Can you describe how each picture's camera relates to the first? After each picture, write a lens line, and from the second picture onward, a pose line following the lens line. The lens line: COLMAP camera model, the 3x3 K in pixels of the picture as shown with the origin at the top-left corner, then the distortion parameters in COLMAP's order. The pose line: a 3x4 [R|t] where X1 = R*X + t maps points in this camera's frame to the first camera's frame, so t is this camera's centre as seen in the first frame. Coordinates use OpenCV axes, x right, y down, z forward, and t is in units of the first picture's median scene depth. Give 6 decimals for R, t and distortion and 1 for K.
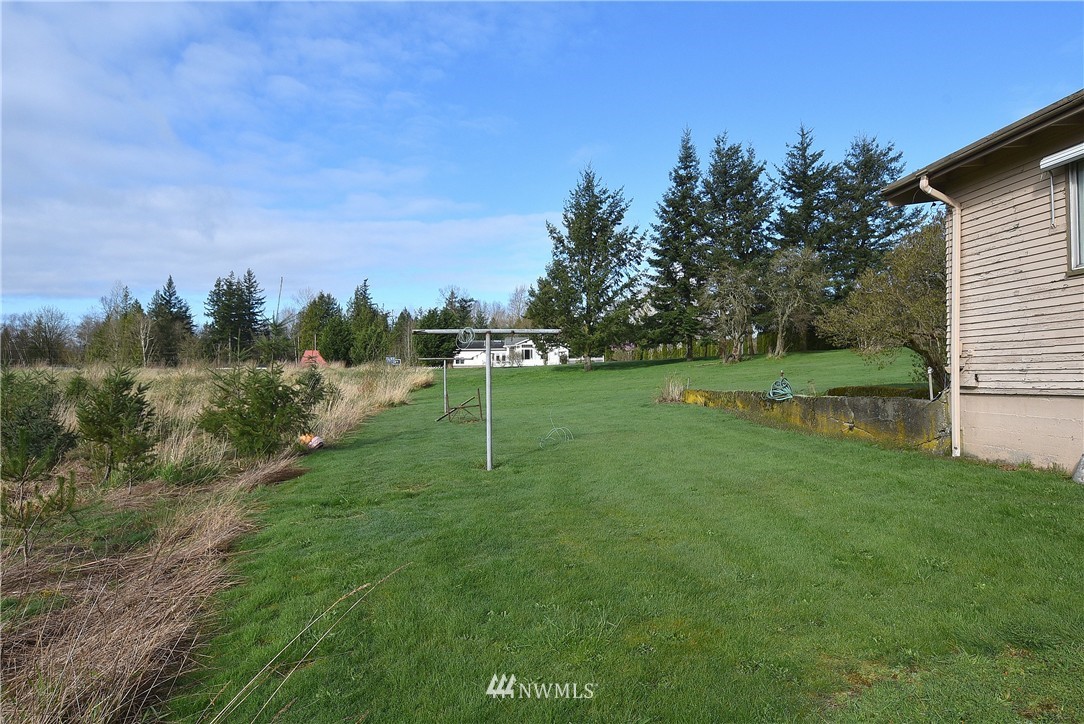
lens RADIAL K [[715.4, 0, 553.5], [0, 715.4, 360.2], [0, 0, 1]] dist [0.016959, -0.029868]
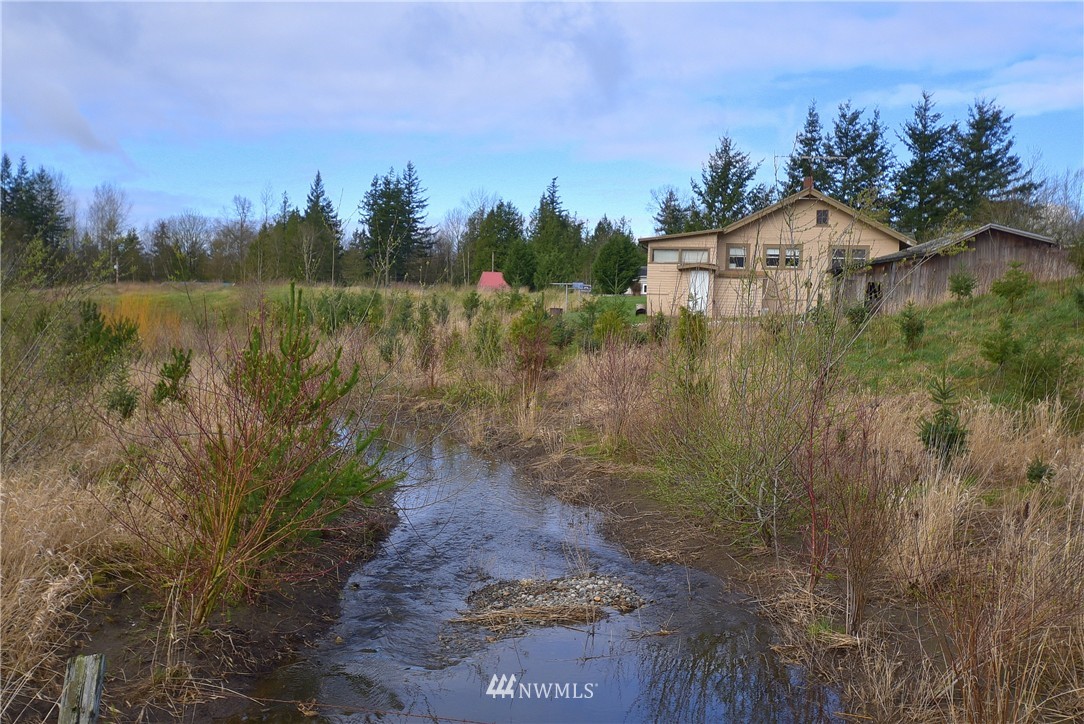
lens RADIAL K [[1112.8, 0, 541.8], [0, 1112.8, 365.2], [0, 0, 1]] dist [0.015564, 0.000000]
pose [[0.964184, 0.046723, -0.261085, 0.060216], [-0.028410, 0.996892, 0.073485, -0.001377], [0.263707, -0.063435, 0.962515, -0.217431]]
